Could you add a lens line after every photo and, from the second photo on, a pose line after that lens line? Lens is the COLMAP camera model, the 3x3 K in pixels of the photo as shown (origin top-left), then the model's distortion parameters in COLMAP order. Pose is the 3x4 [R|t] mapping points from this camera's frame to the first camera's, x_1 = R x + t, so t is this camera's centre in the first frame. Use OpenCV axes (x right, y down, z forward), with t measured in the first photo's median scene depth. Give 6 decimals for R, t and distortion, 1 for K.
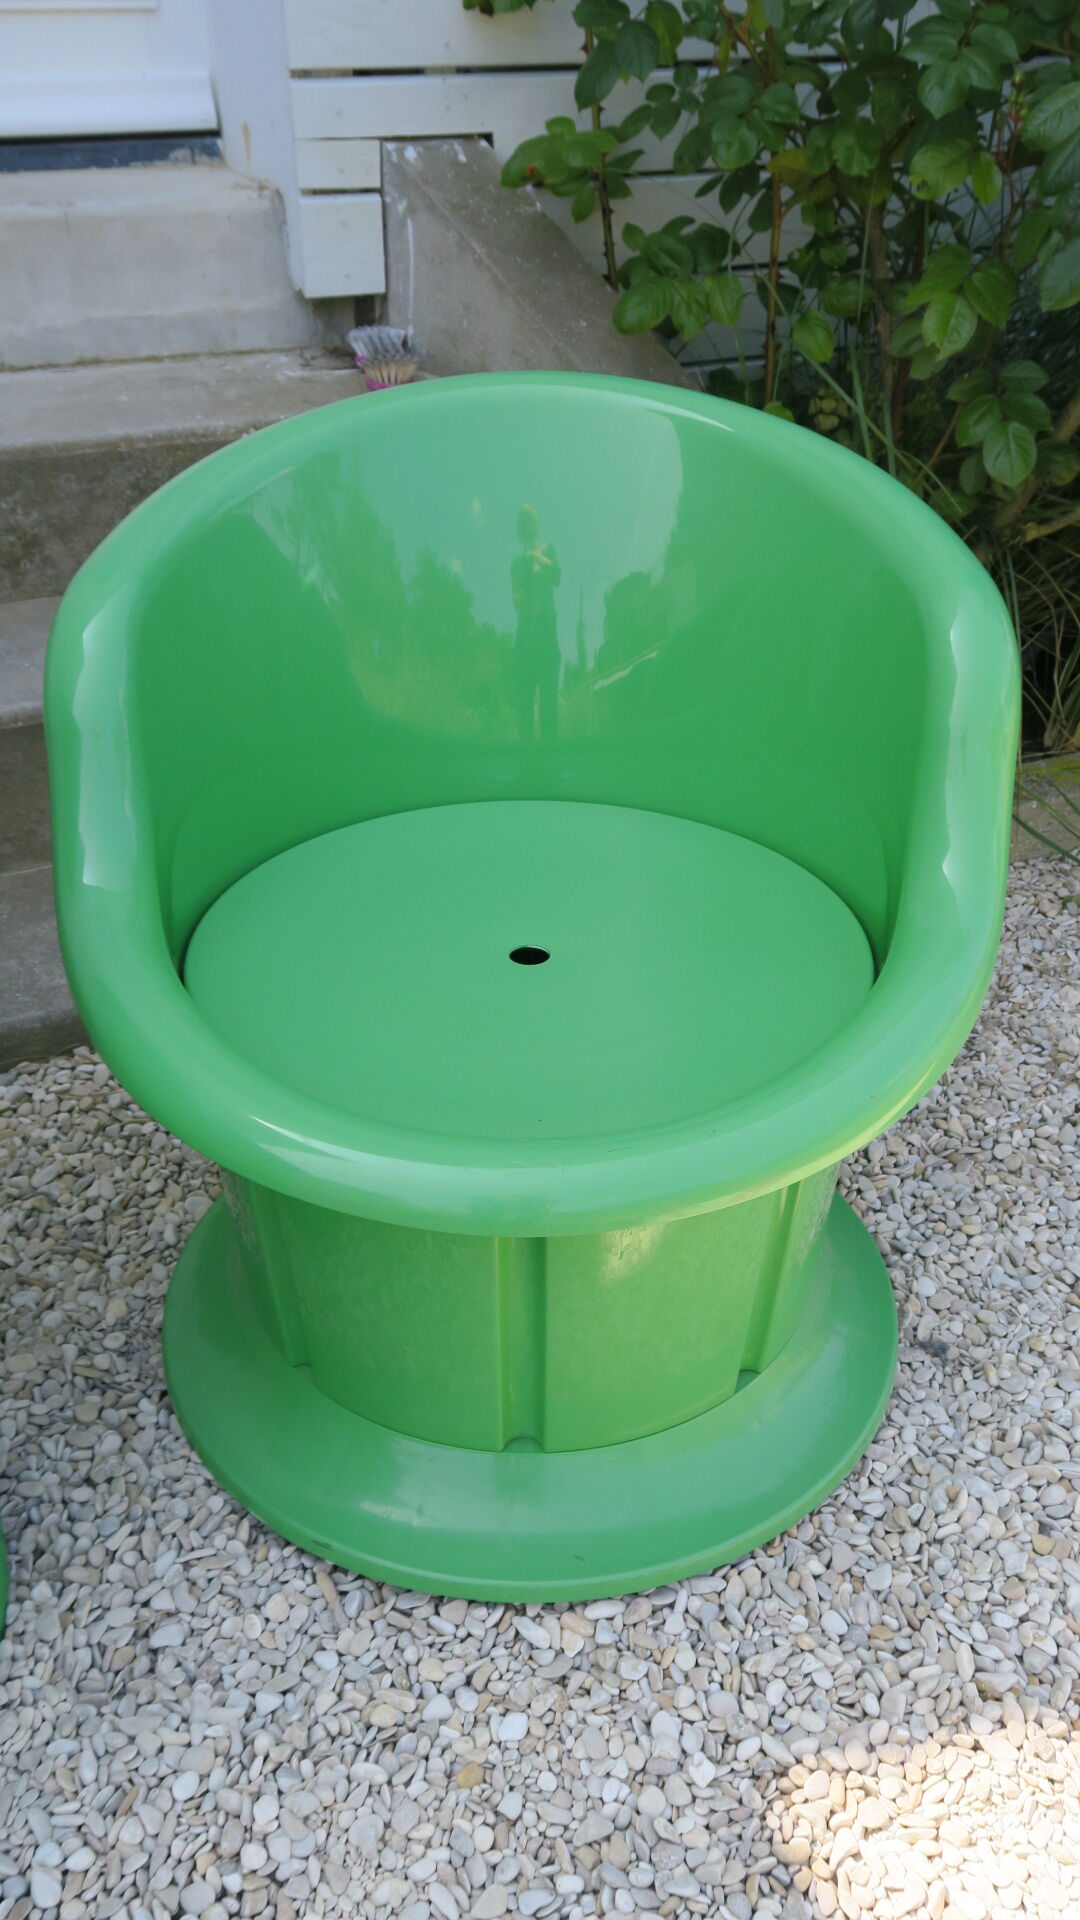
lens RADIAL K [[1521.6, 0, 542.7], [0, 1521.6, 958.5], [0, 0, 1]] dist [-0.003016, 0.025845]
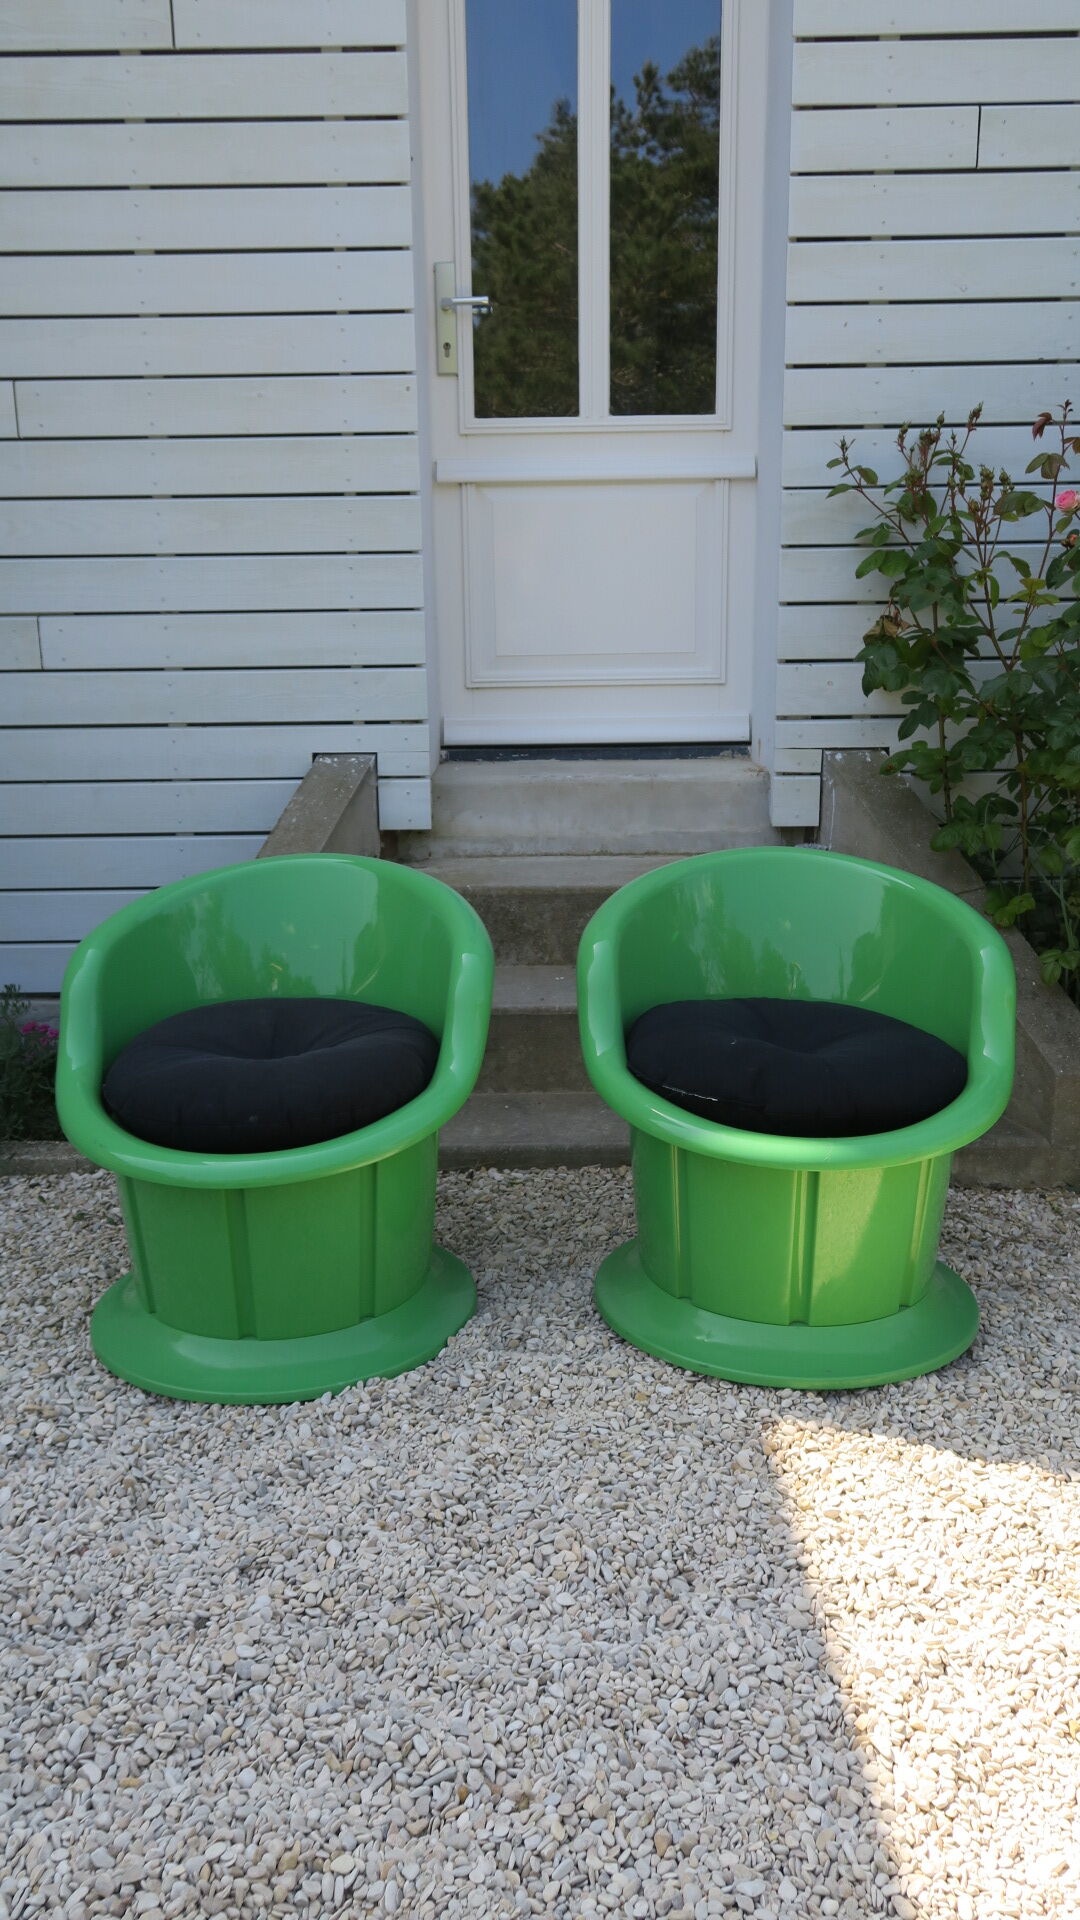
lens RADIAL K [[1521.6, 0, 540.8], [0, 1521.6, 960.8], [0, 0, 1]] dist [-0.003016, 0.025845]
pose [[0.916613, 0.080463, -0.391594, 0.314547], [-0.208503, 0.931979, -0.296548, 0.306322], [0.341096, 0.353468, 0.871041, -0.606641]]
